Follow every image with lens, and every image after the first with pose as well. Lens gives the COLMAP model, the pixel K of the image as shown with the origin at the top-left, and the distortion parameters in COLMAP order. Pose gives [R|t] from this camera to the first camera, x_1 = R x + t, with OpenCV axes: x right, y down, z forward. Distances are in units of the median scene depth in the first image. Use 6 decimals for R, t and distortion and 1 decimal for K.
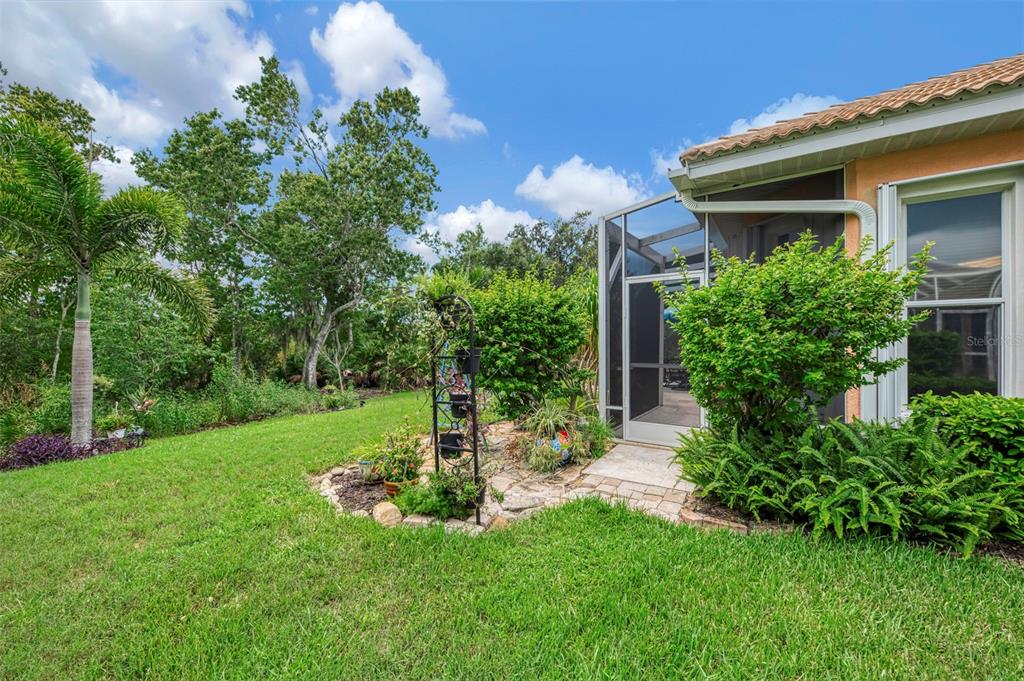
lens RADIAL K [[386.6, 0, 512.0], [0, 386.6, 340.5], [0, 0, 1]] dist [0.001437, -0.006087]
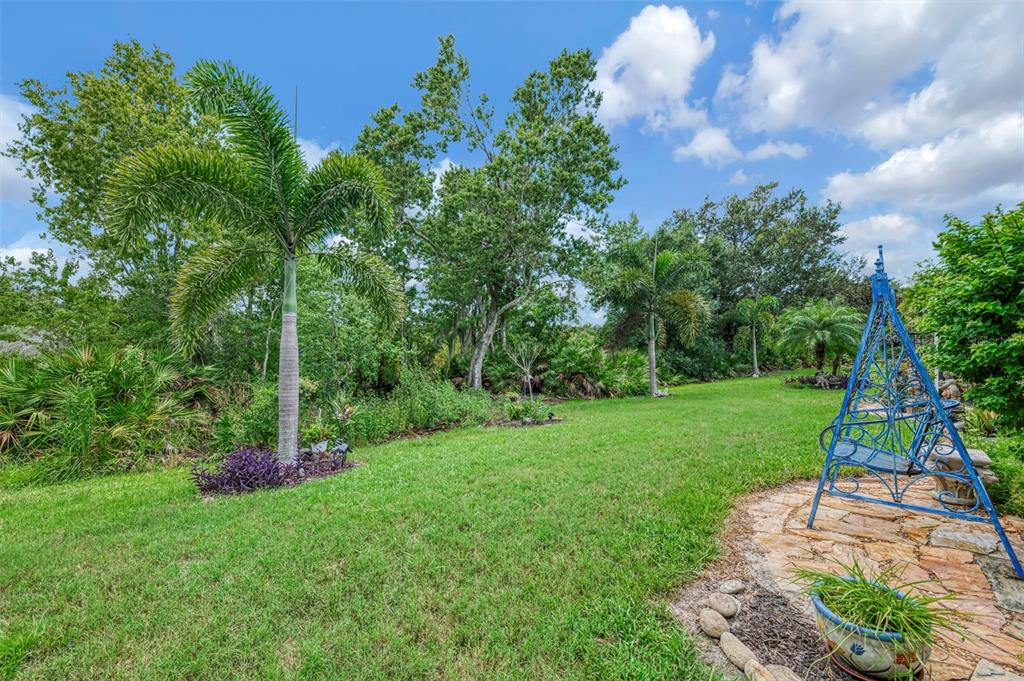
lens RADIAL K [[386.6, 0, 512.0], [0, 386.6, 340.5], [0, 0, 1]] dist [0.001437, -0.006087]
pose [[0.952706, -0.003250, -0.303876, -0.220437], [0.000520, 0.999959, -0.009063, 0.009012], [0.303893, 0.008477, 0.952668, 0.189229]]
